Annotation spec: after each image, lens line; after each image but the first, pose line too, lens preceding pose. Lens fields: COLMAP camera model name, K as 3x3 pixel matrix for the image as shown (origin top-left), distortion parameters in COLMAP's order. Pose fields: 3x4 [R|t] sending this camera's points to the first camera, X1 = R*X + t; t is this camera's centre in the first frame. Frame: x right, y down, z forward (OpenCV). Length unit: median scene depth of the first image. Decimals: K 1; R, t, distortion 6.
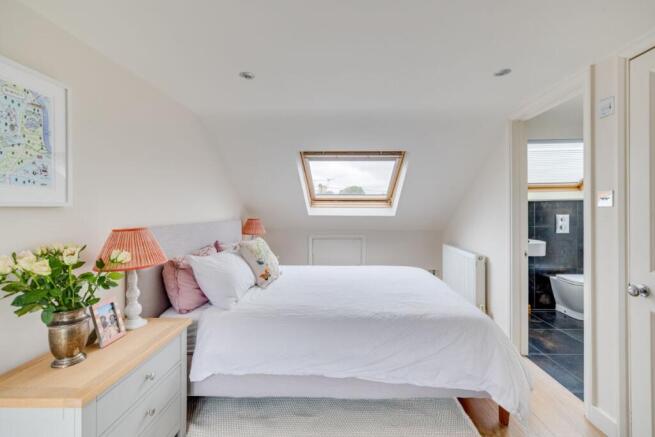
lens RADIAL K [[278.6, 0, 327.5], [0, 278.6, 212.8], [0, 0, 1]] dist [0.000895, -0.000081]
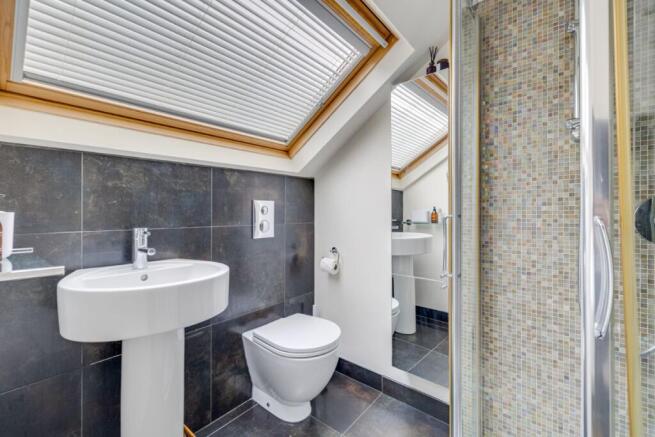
lens RADIAL K [[278.6, 0, 327.5], [0, 278.6, 212.8], [0, 0, 1]] dist [0.000895, -0.000081]
pose [[0.612533, -0.005143, 0.790428, 0.604427], [-0.000734, 0.999975, 0.007076, 0.028526], [-0.790445, -0.004914, 0.612514, 0.704648]]
